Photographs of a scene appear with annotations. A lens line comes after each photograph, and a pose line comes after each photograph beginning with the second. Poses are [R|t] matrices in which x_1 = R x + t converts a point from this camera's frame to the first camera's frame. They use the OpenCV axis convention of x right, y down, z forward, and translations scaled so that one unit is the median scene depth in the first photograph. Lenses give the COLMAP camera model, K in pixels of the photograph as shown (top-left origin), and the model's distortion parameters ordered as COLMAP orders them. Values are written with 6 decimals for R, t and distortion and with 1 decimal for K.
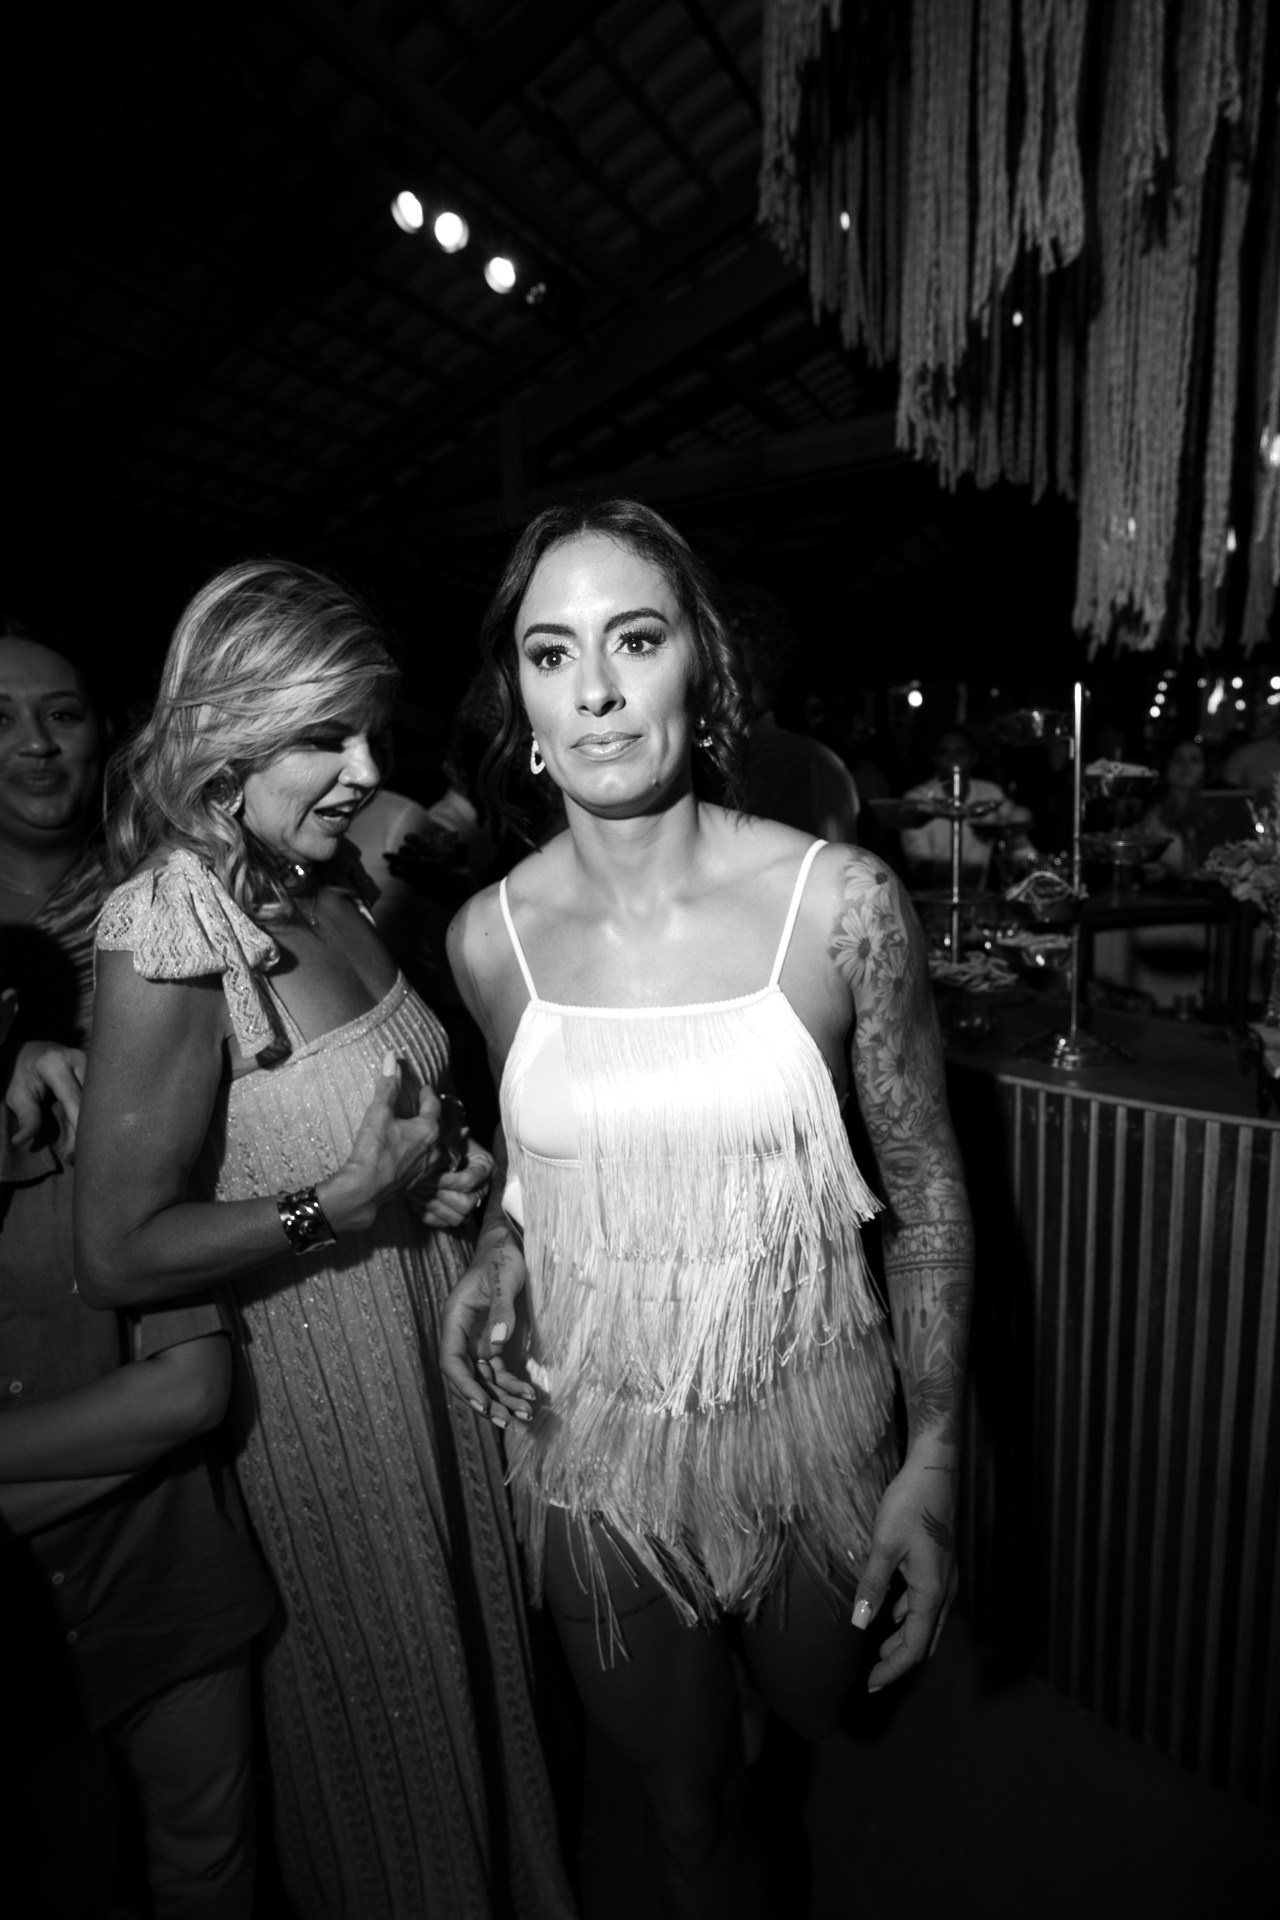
lens RADIAL K [[928.9, 0, 640.0], [0, 928.9, 960.0], [0, 0, 1]] dist [-0.072621, 0.037533]
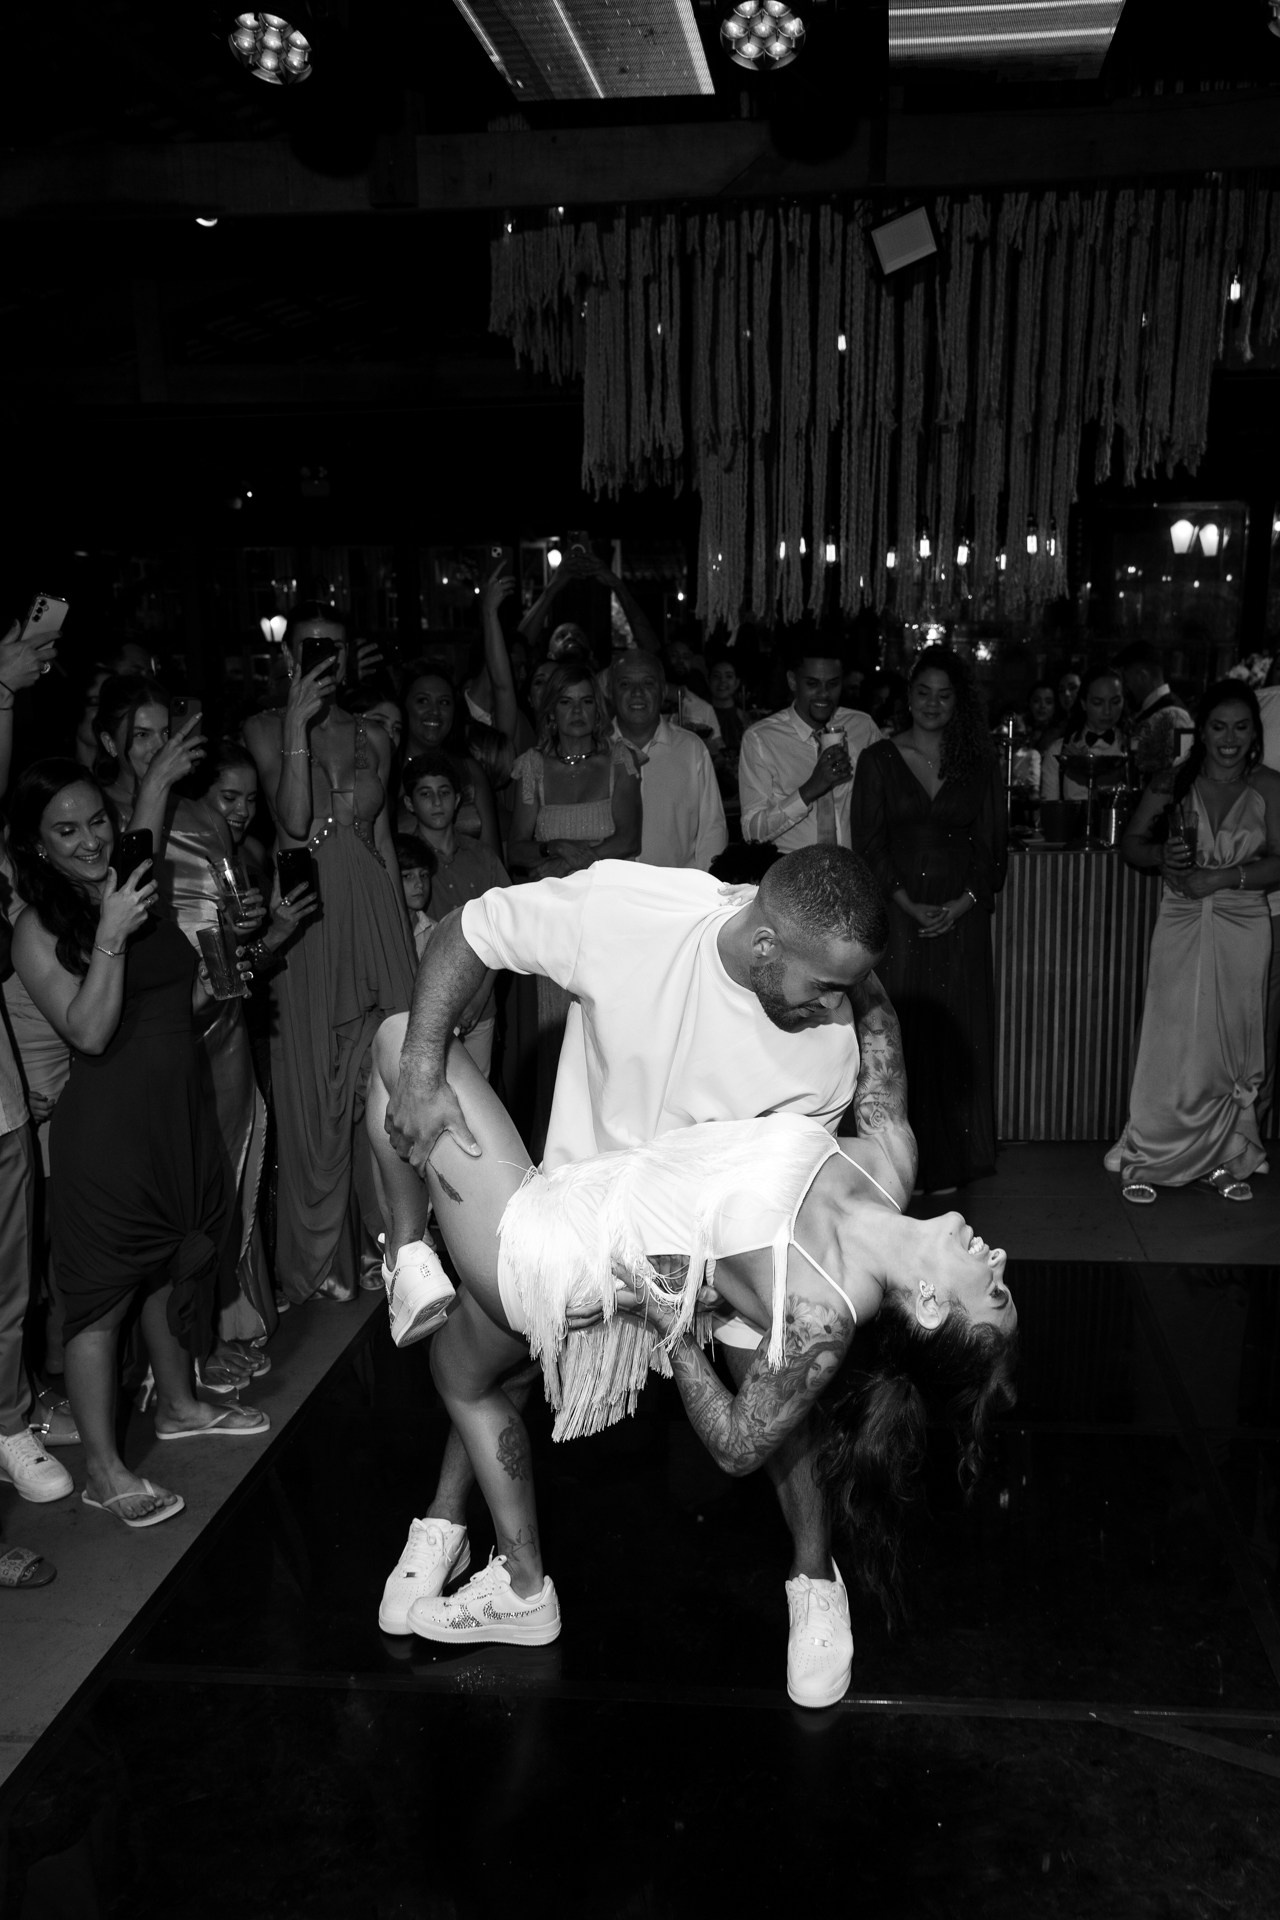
lens RADIAL K [[1596.0, 0, 640.0], [0, 1596.0, 960.0], [0, 0, 1]] dist [0.000346, 0.000835]
pose [[0.940500, -0.036351, 0.337844, -0.735410], [0.036741, 0.999311, 0.005242, 0.263451], [-0.337801, 0.007483, 0.941188, -2.028258]]
